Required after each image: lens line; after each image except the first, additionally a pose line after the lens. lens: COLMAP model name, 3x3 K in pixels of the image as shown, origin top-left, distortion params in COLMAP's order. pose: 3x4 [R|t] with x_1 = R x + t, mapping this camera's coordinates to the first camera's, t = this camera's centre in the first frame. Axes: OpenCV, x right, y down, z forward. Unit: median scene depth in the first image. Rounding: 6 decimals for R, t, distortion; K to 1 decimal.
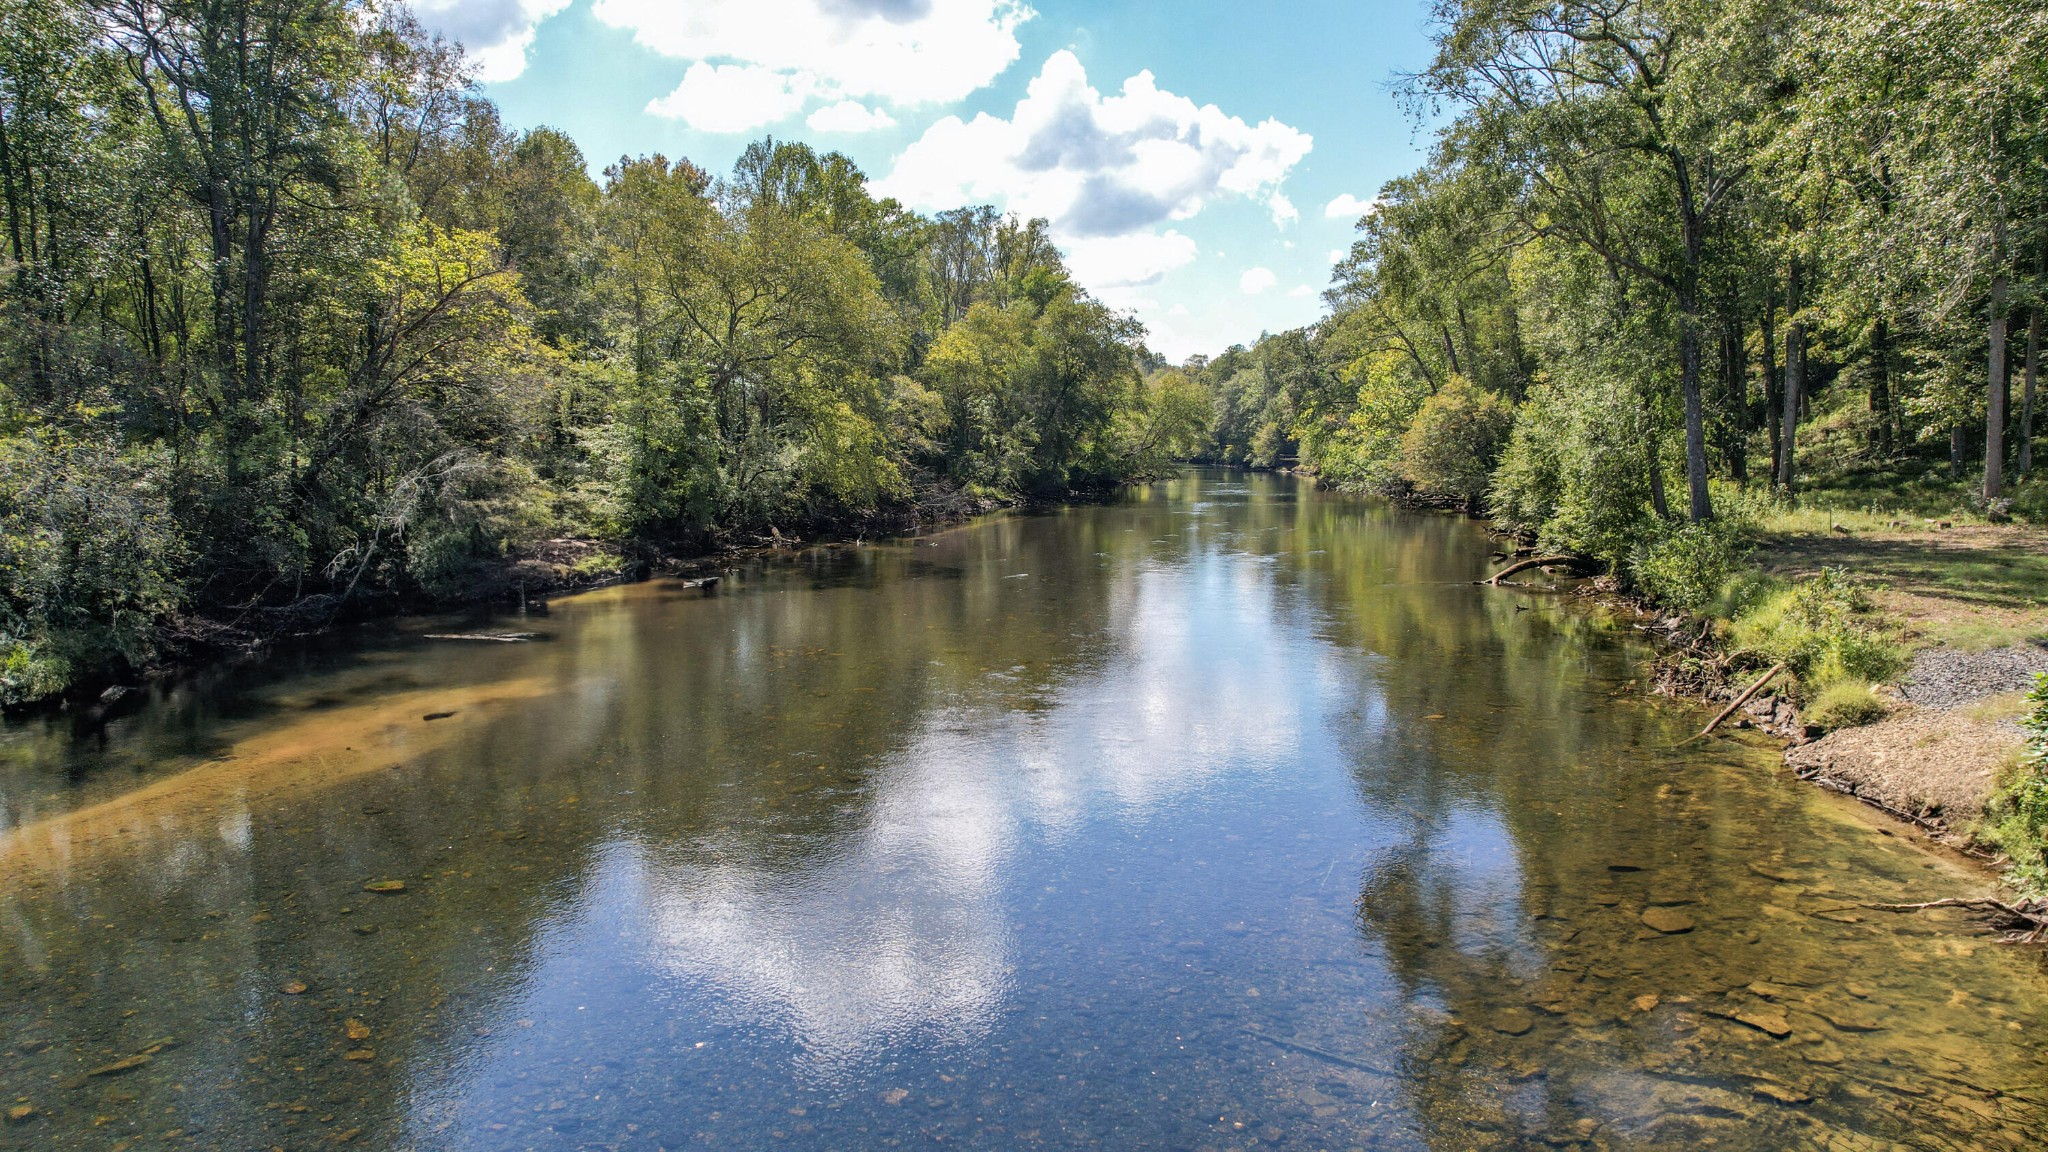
lens RADIAL K [[1330.6, 0, 1016.0], [0, 1330.6, 579.1], [0, 0, 1]] dist [-0.066662, 0.065990]
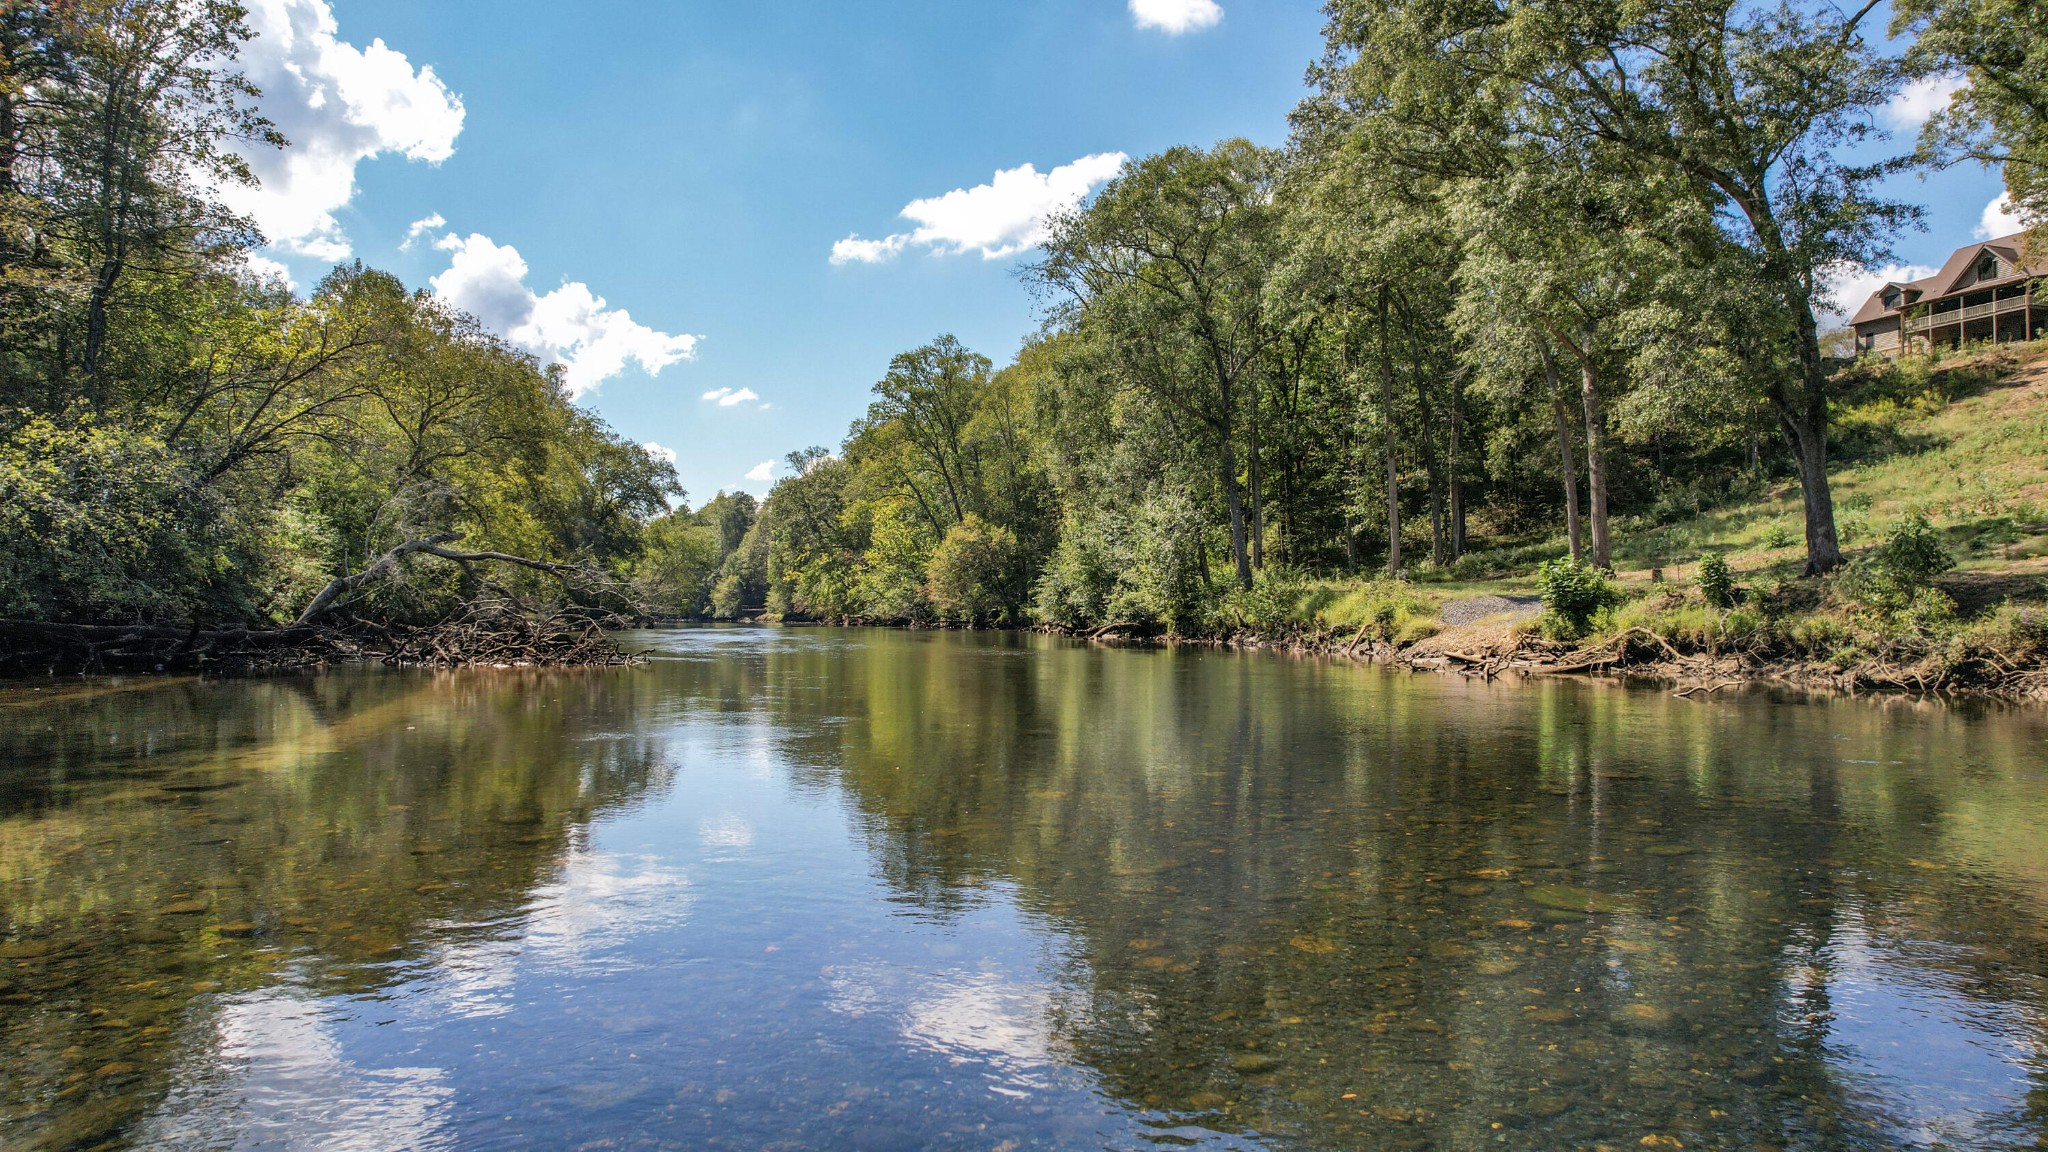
lens RADIAL K [[1330.6, 0, 1032.9], [0, 1330.6, 573.7], [0, 0, 1]] dist [-0.066662, 0.065990]
pose [[0.892165, 0.017057, 0.451387, -0.145591], [0.044787, 0.991023, -0.125970, 0.049646], [-0.449483, 0.132602, 0.883392, -0.083724]]
